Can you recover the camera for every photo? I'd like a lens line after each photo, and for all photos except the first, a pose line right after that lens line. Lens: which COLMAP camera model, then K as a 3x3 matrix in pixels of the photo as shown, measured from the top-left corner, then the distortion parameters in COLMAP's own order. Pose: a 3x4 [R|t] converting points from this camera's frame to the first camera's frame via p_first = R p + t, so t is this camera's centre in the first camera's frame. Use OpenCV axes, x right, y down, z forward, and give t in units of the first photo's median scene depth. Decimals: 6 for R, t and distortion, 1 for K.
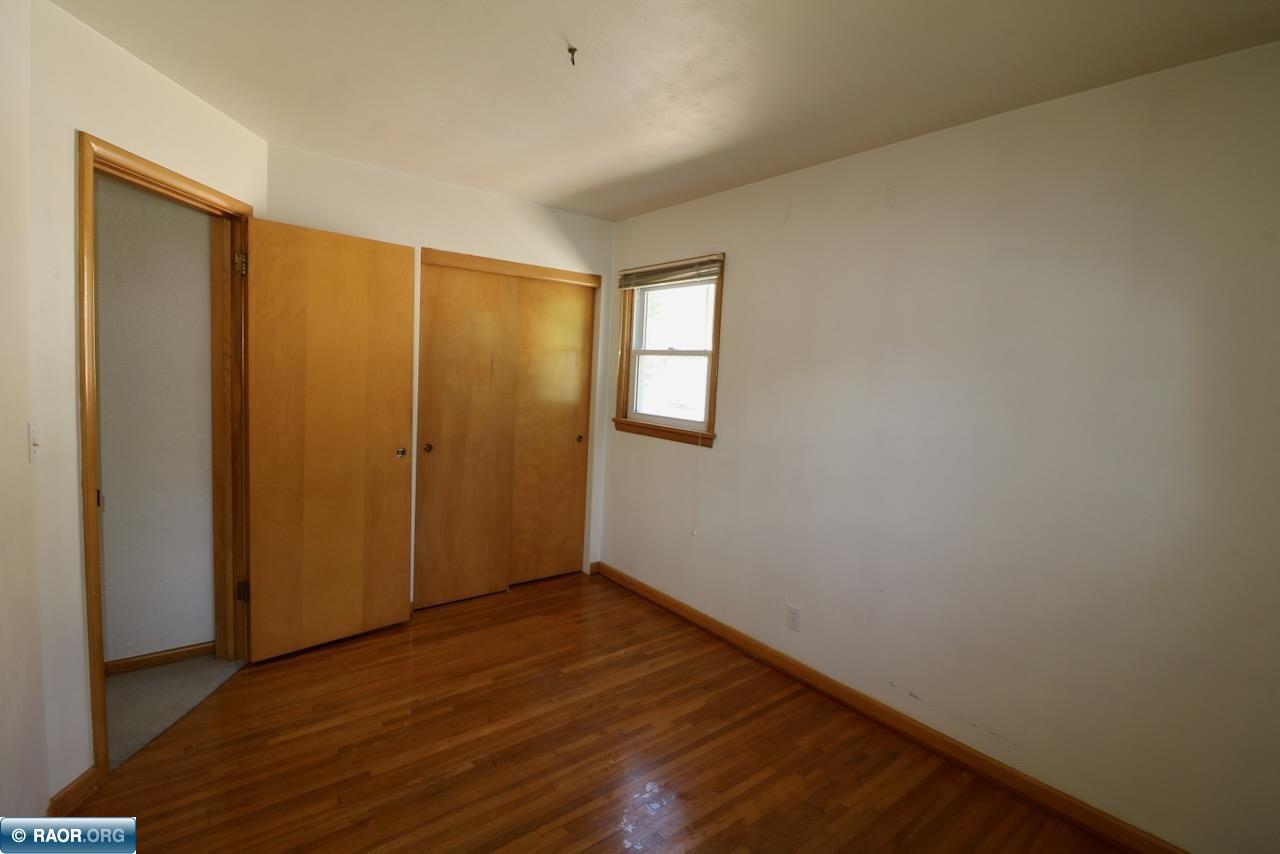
lens RADIAL K [[591.7, 0, 642.5], [0, 591.7, 425.4], [0, 0, 1]] dist [-0.005844, -0.009501]
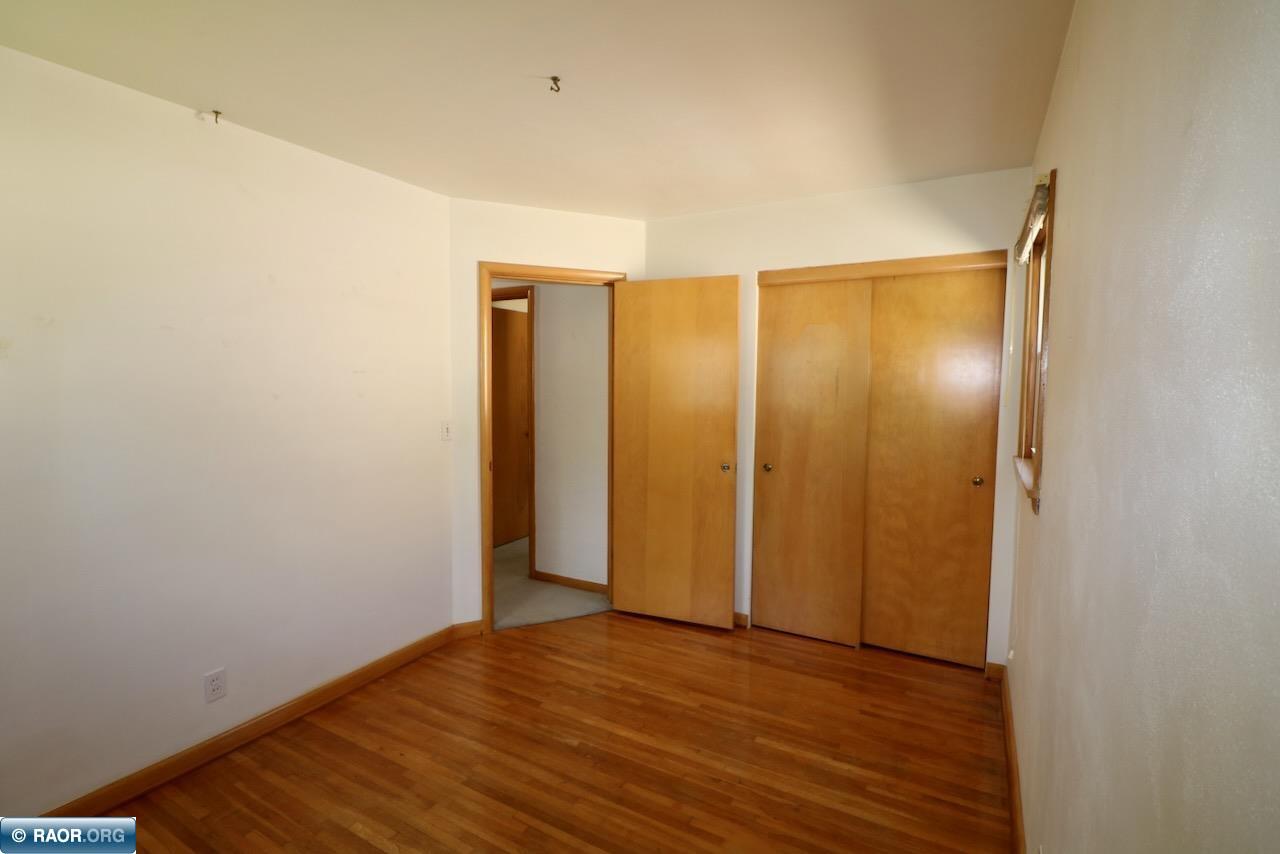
lens RADIAL K [[591.7, 0, 635.2], [0, 591.7, 421.5], [0, 0, 1]] dist [-0.005844, -0.009501]
pose [[0.367246, 0.022523, -0.929851, 0.564352], [-0.076066, 0.997085, -0.005891, -0.019623], [0.927008, 0.072893, 0.367889, 0.481712]]
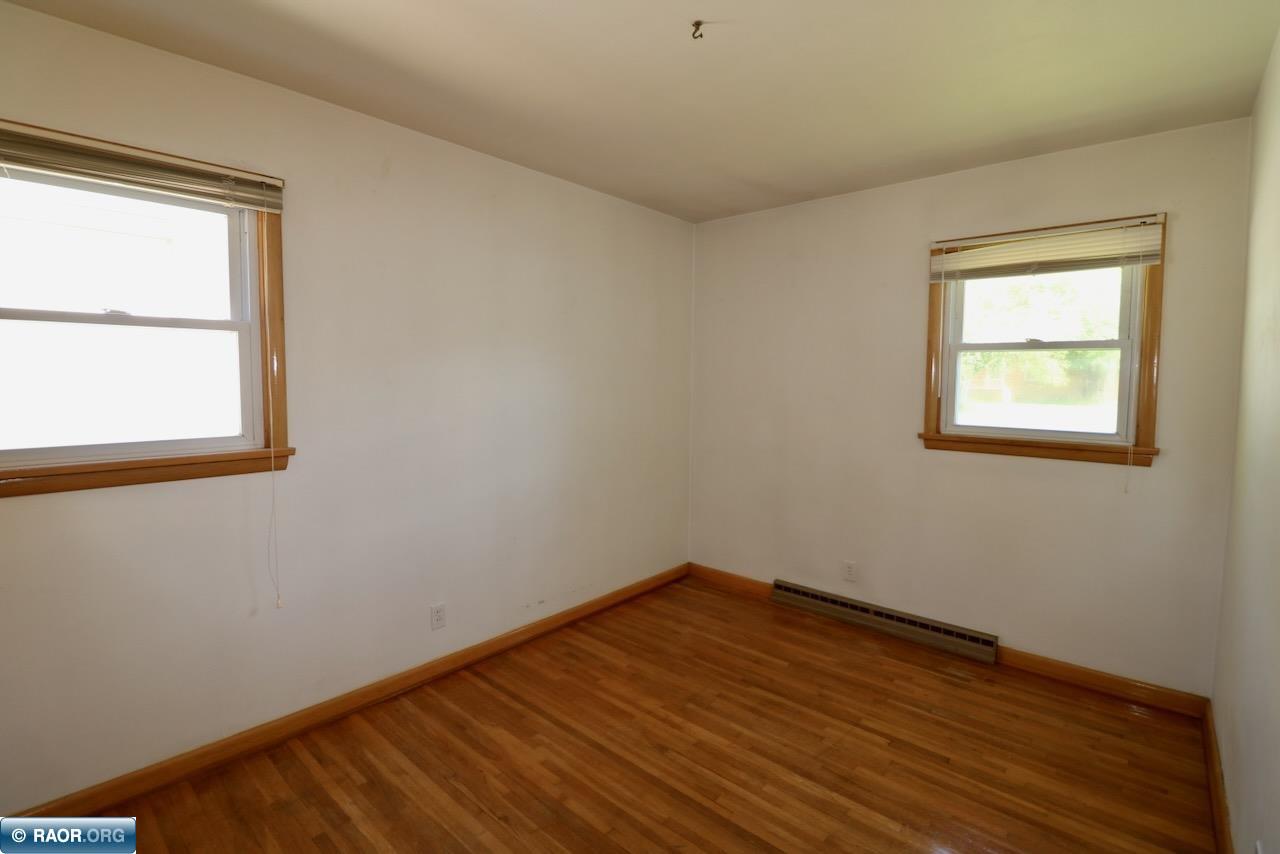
lens RADIAL K [[591.7, 0, 642.8], [0, 591.7, 417.4], [0, 0, 1]] dist [-0.005844, -0.009501]
pose [[-0.172629, -0.121910, 0.977413, -0.676463], [0.080311, 0.987265, 0.137324, -0.088784], [-0.981707, 0.102204, -0.160640, 0.792002]]
